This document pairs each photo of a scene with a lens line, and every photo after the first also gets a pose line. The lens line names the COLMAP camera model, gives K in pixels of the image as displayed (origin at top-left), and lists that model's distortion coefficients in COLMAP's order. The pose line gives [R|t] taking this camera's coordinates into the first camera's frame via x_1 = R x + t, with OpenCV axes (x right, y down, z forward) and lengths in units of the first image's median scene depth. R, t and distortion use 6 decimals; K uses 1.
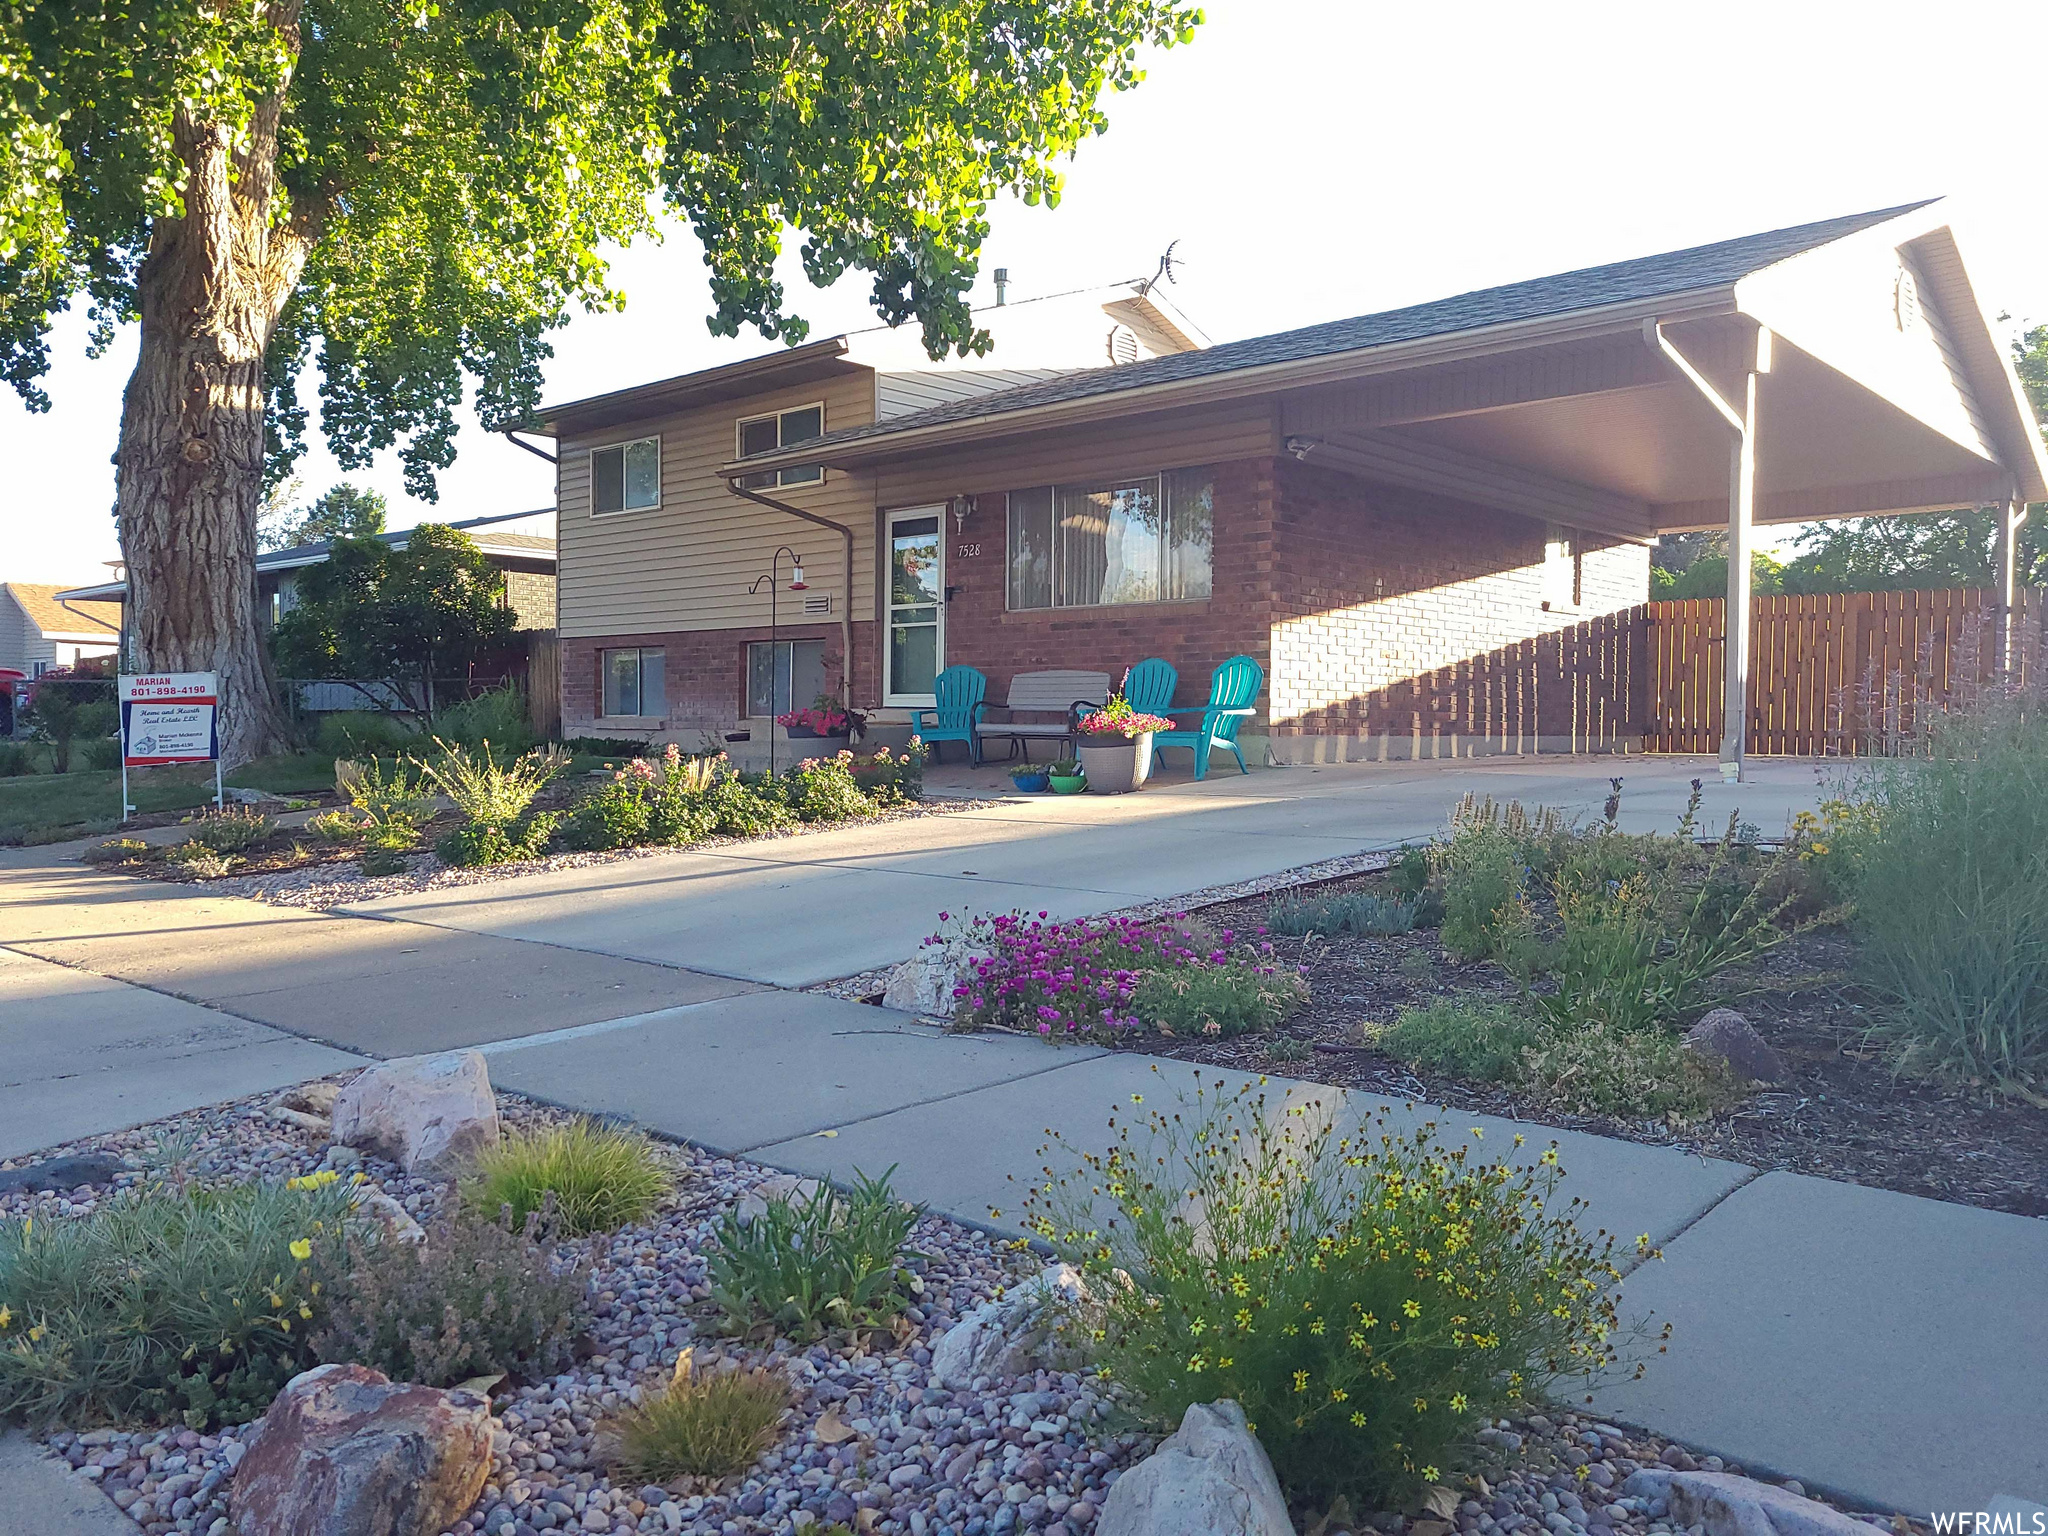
lens RADIAL K [[1539.0, 0, 1024.0], [0, 1539.0, 768.0], [0, 0, 1]] dist [-0.003269, -0.001612]
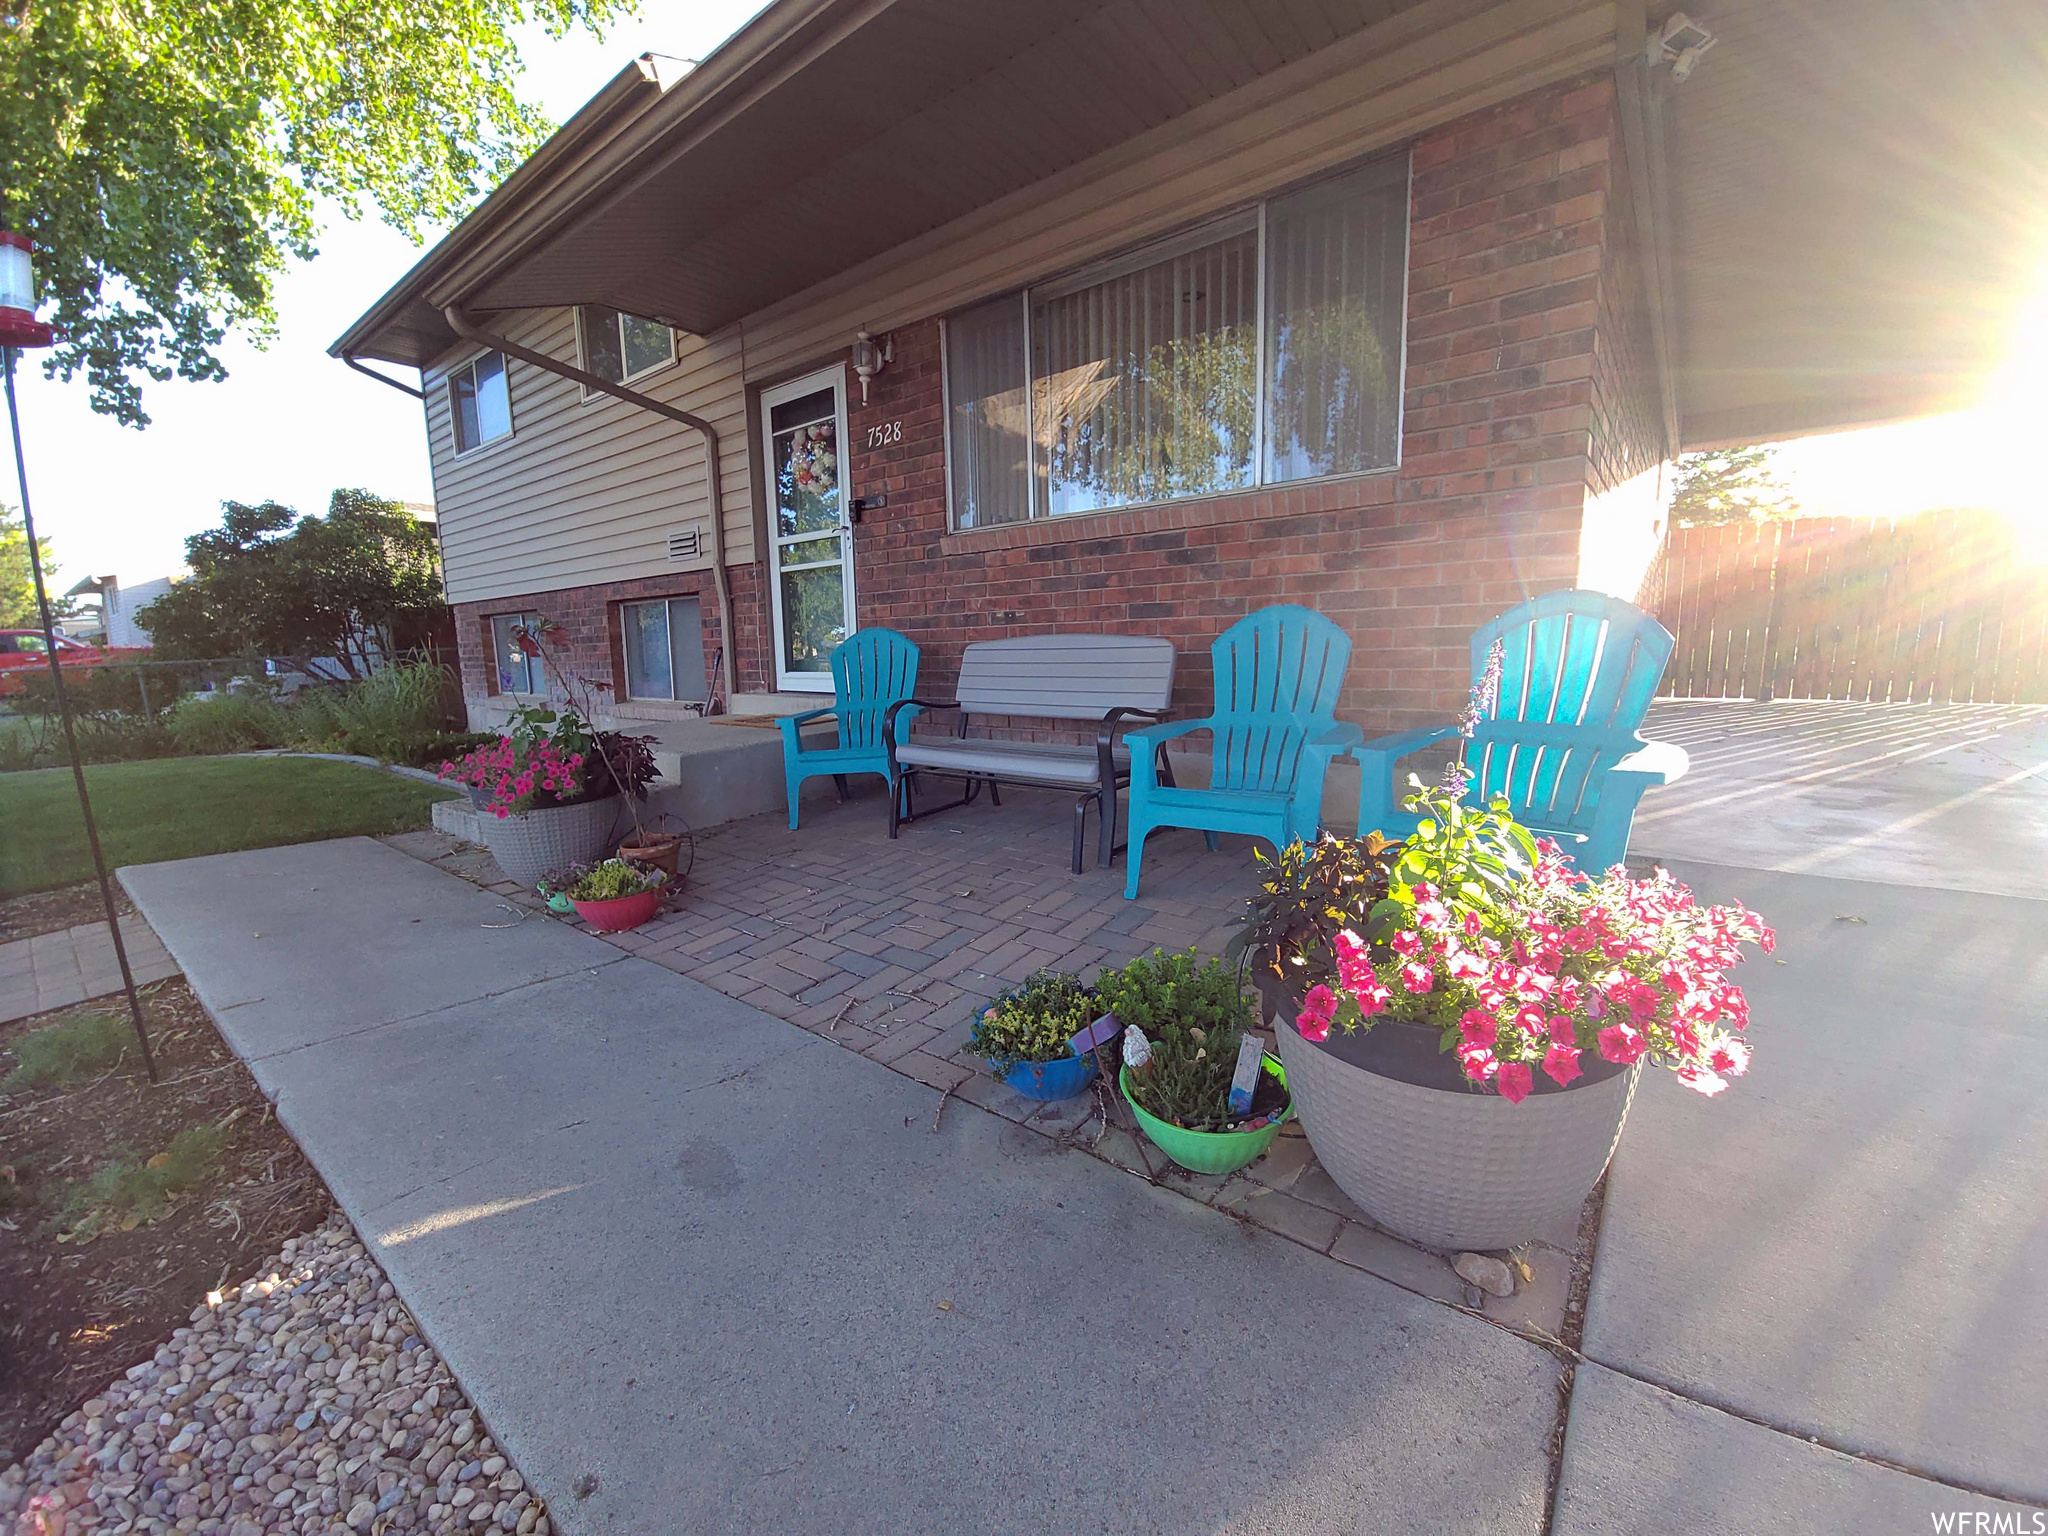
lens RADIAL K [[825.2, 0, 1024.0], [0, 825.2, 768.0], [0, 0, 1]] dist [0.000725, 0.000010]
pose [[0.997473, -0.037726, 0.060196, -0.005186], [0.030642, 0.992946, 0.114538, -0.045139], [-0.064092, -0.112404, 0.991593, 0.636717]]
